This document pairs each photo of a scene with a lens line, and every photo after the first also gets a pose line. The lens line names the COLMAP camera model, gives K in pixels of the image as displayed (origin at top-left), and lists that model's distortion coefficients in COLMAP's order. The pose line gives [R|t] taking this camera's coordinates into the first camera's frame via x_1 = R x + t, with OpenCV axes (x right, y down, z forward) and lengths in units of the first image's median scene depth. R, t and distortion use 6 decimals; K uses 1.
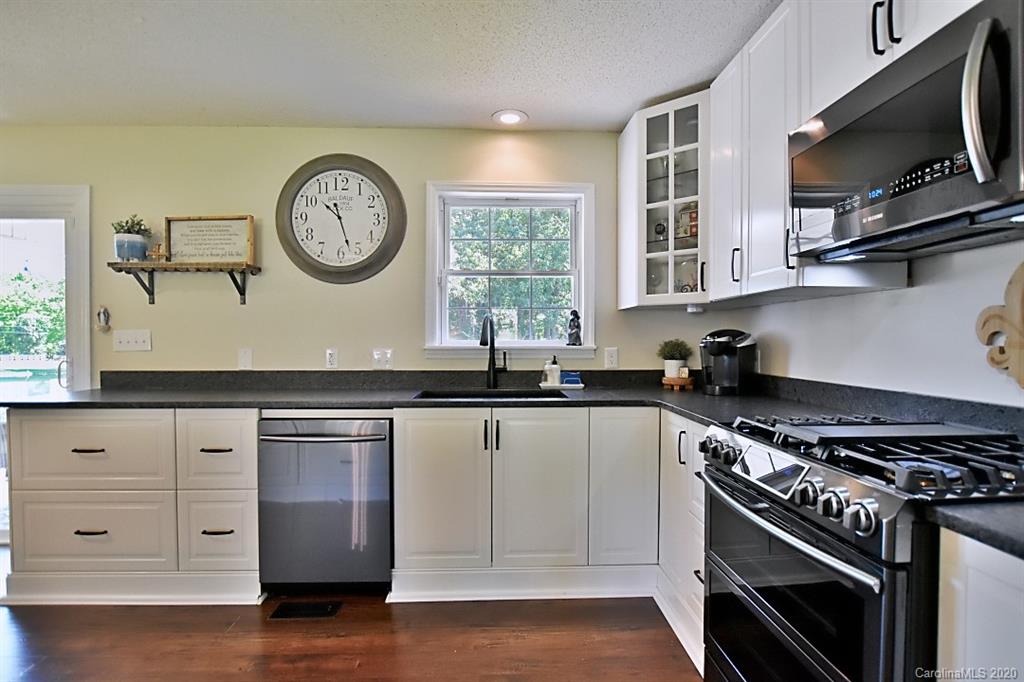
lens RADIAL K [[498.8, 0, 514.2], [0, 498.8, 347.1], [0, 0, 1]] dist [-0.026586, 0.004220]
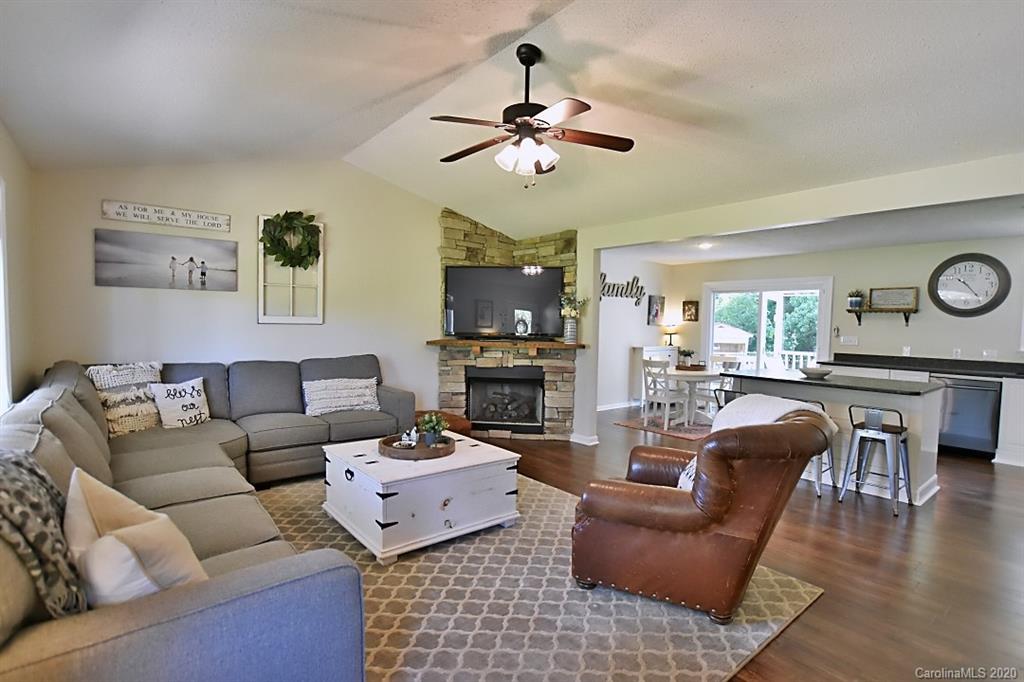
lens RADIAL K [[498.8, 0, 514.2], [0, 498.8, 347.1], [0, 0, 1]] dist [-0.026586, 0.004220]
pose [[0.592869, 0.050861, -0.803691, 0.175455], [-0.028109, 0.998702, 0.042466, -0.038839], [0.804808, -0.002586, 0.593529, -1.717791]]
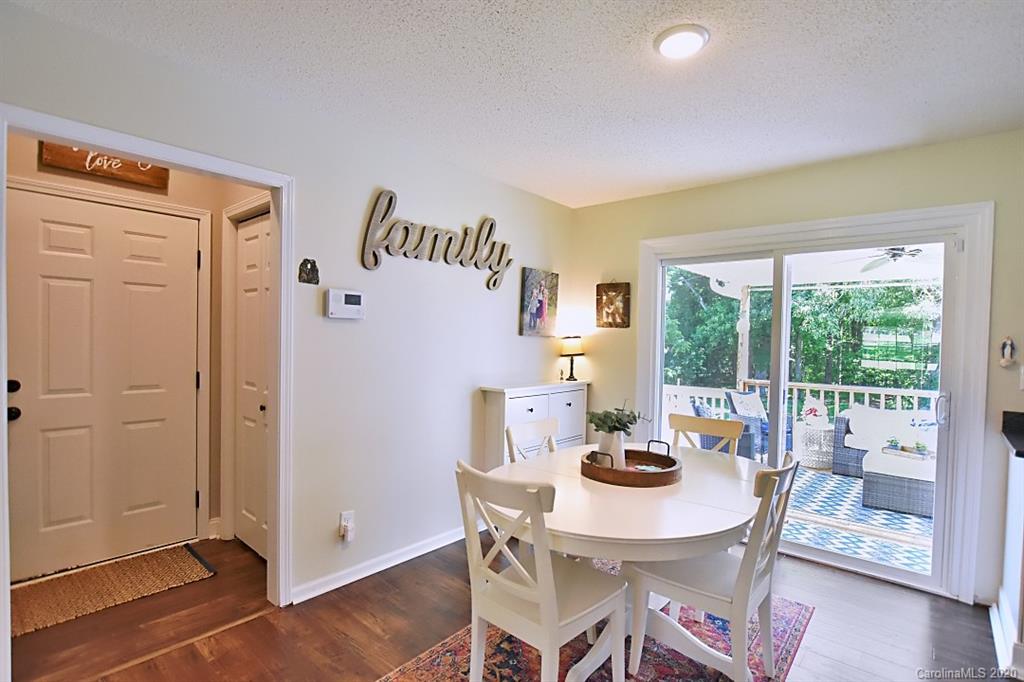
lens RADIAL K [[498.8, 0, 514.2], [0, 498.8, 347.1], [0, 0, 1]] dist [-0.026586, 0.004220]
pose [[0.724586, 0.027700, -0.688627, -0.882287], [-0.029421, 0.999524, 0.009248, -0.048598], [0.688556, 0.013559, 0.725057, -0.236314]]
